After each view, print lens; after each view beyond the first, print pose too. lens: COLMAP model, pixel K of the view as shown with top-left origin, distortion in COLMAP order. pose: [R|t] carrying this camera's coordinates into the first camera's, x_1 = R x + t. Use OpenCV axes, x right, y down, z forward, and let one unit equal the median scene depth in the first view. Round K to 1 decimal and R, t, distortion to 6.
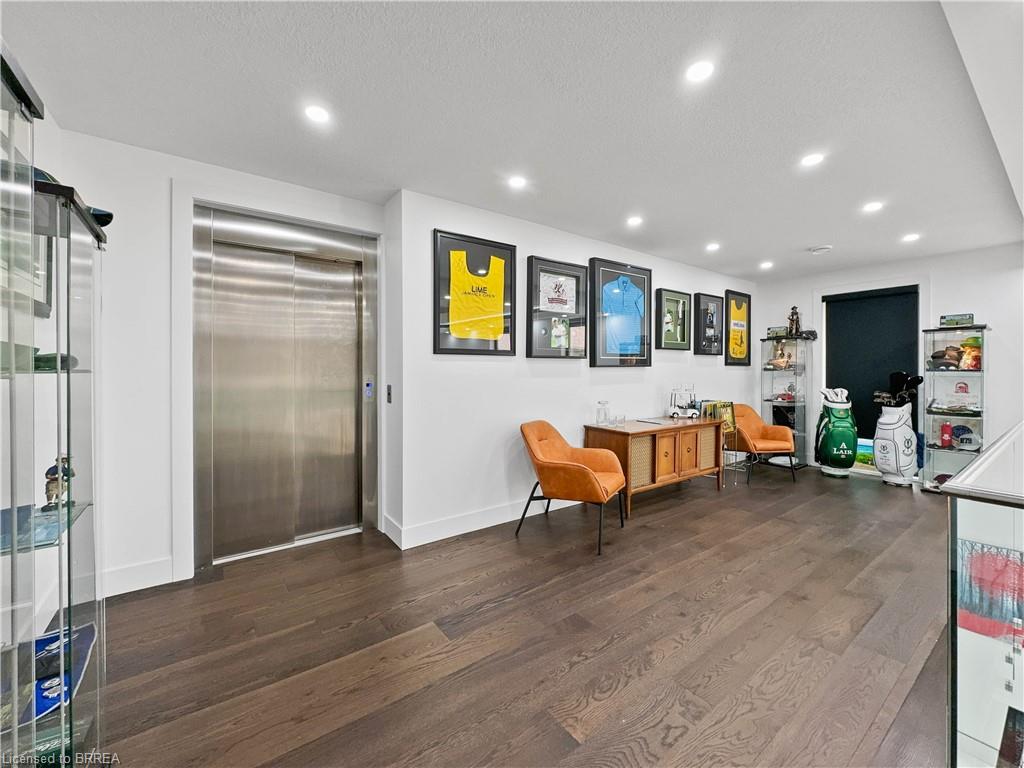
lens RADIAL K [[420.8, 0, 514.1], [0, 420.8, 370.4], [0, 0, 1]] dist [0.001109, 0.000187]
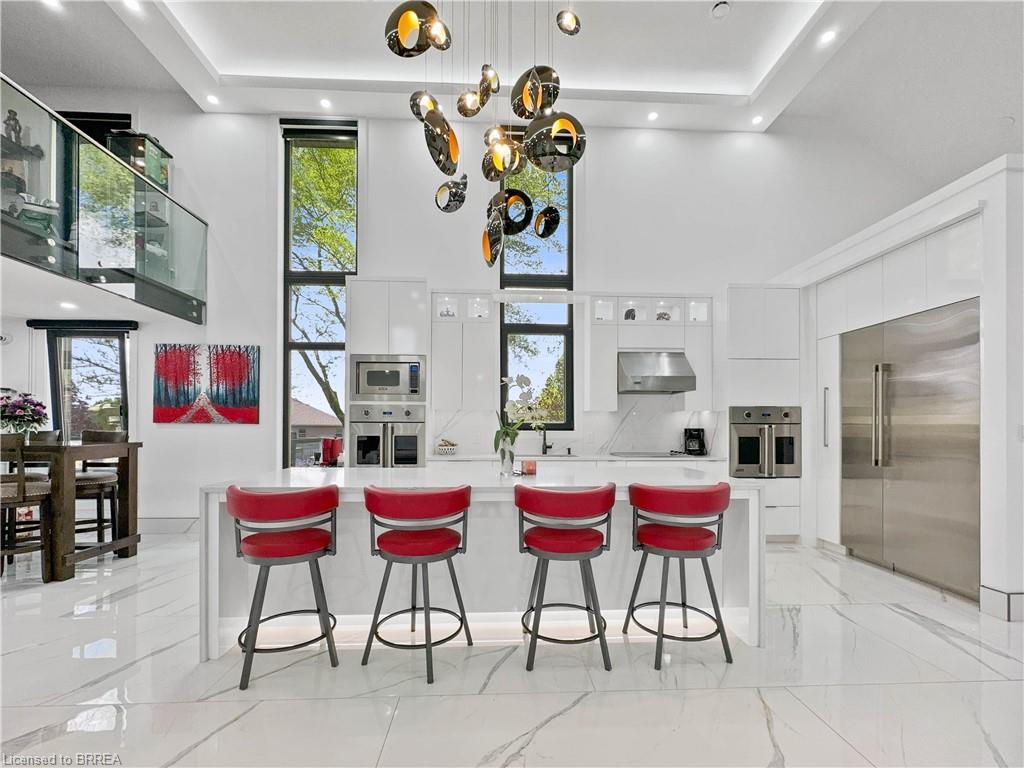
lens RADIAL K [[428.9, 0, 510.0], [0, 428.9, 425.1], [0, 0, 1]] dist [0.000289, -0.000268]
pose [[0.560369, 0.007043, 0.828213, 0.664875], [-0.001195, 0.999970, -0.007695, 0.639176], [-0.828242, 0.003323, 0.560361, -0.425081]]
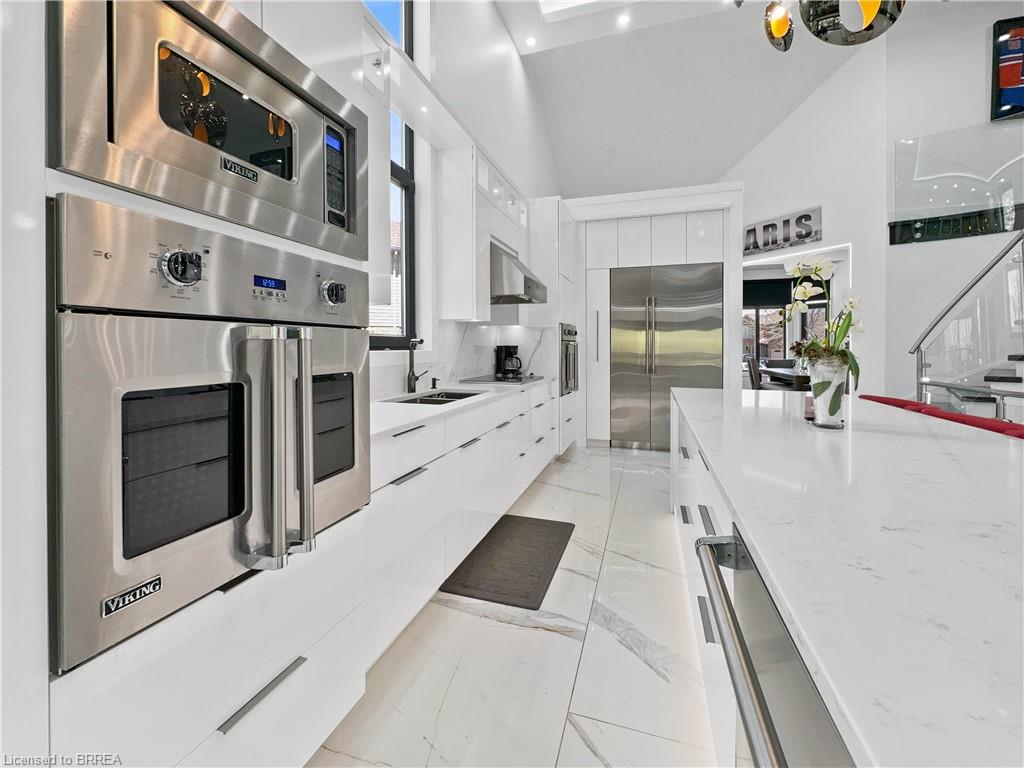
lens RADIAL K [[430.7, 0, 512.1], [0, 430.7, 344.9], [0, 0, 1]] dist [-0.016126, 0.000080]
pose [[-0.576317, 0.000136, 0.817226, 1.079857], [-0.000466, 1.000000, -0.000495, 0.637860], [-0.817226, -0.000666, -0.576317, 0.430915]]
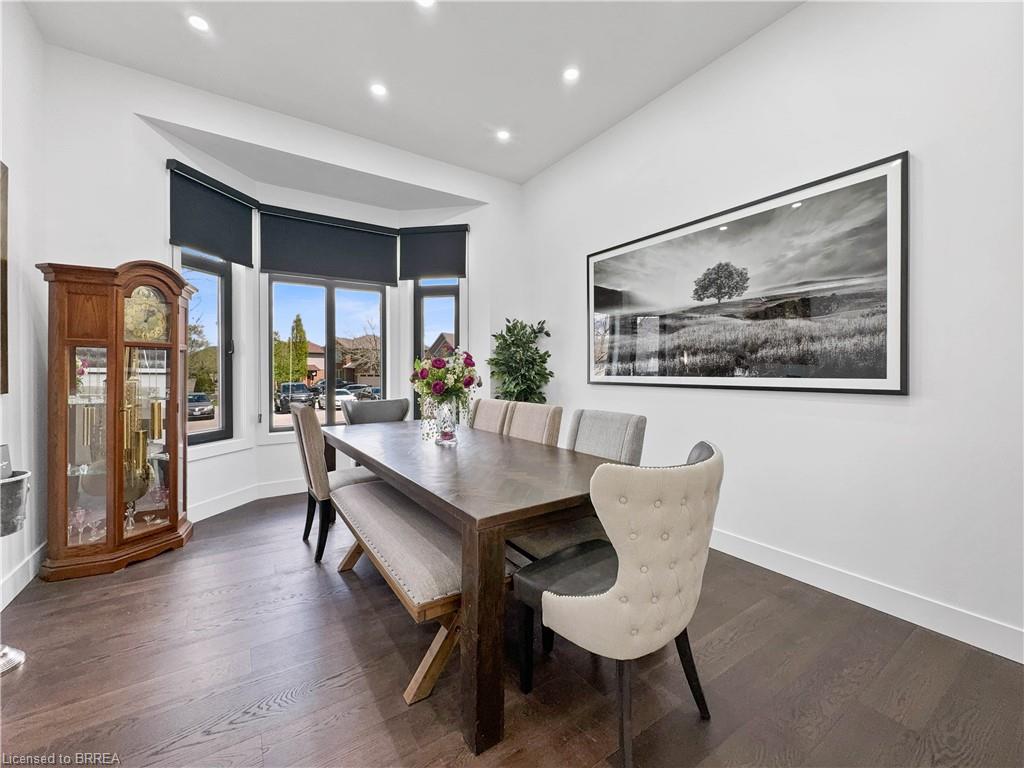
lens RADIAL K [[410.6, 0, 512.0], [0, 410.6, 384.0], [0, 0, 1]] dist [-0.001335, -0.000117]
pose [[-0.998611, -0.001439, 0.052667, 1.777382], [0.000300, 0.999456, 0.032990, 0.649789], [-0.052686, 0.032960, -0.998067, -1.154201]]
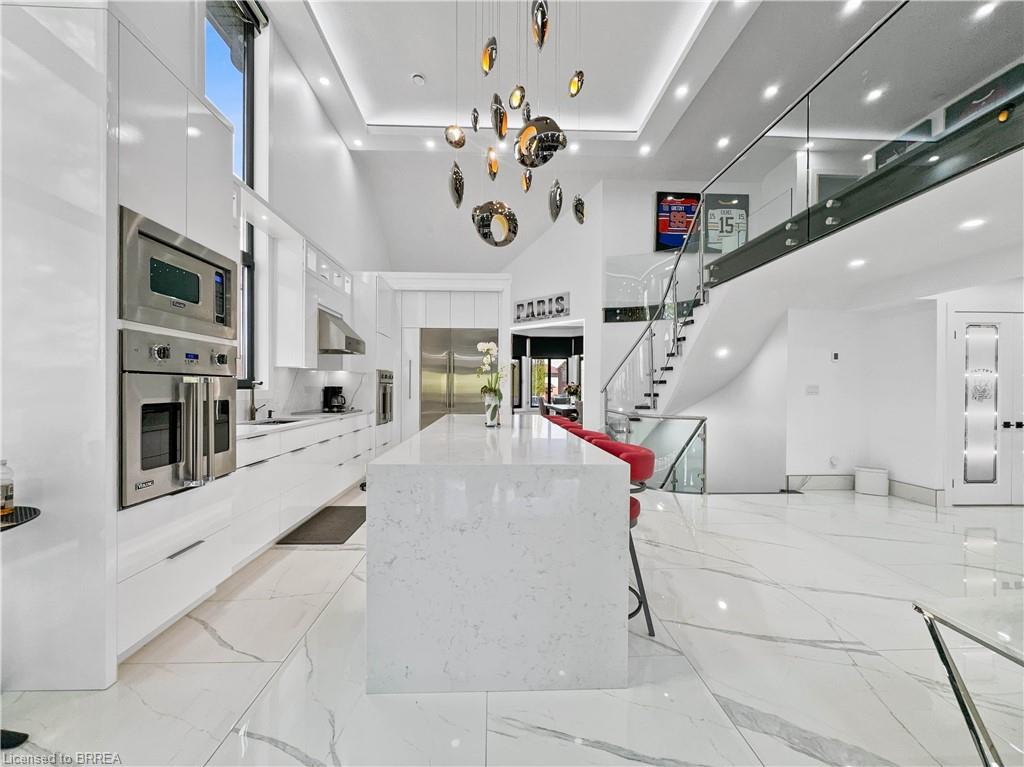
lens RADIAL K [[419.6, 0, 514.4], [0, 419.6, 383.0], [0, 0, 1]] dist [-0.001481, -0.000169]
pose [[-0.832328, 0.000884, 0.554283, 0.753726], [-0.004843, 0.999949, -0.008867, 0.637425], [-0.554262, -0.010065, -0.832281, 0.608488]]
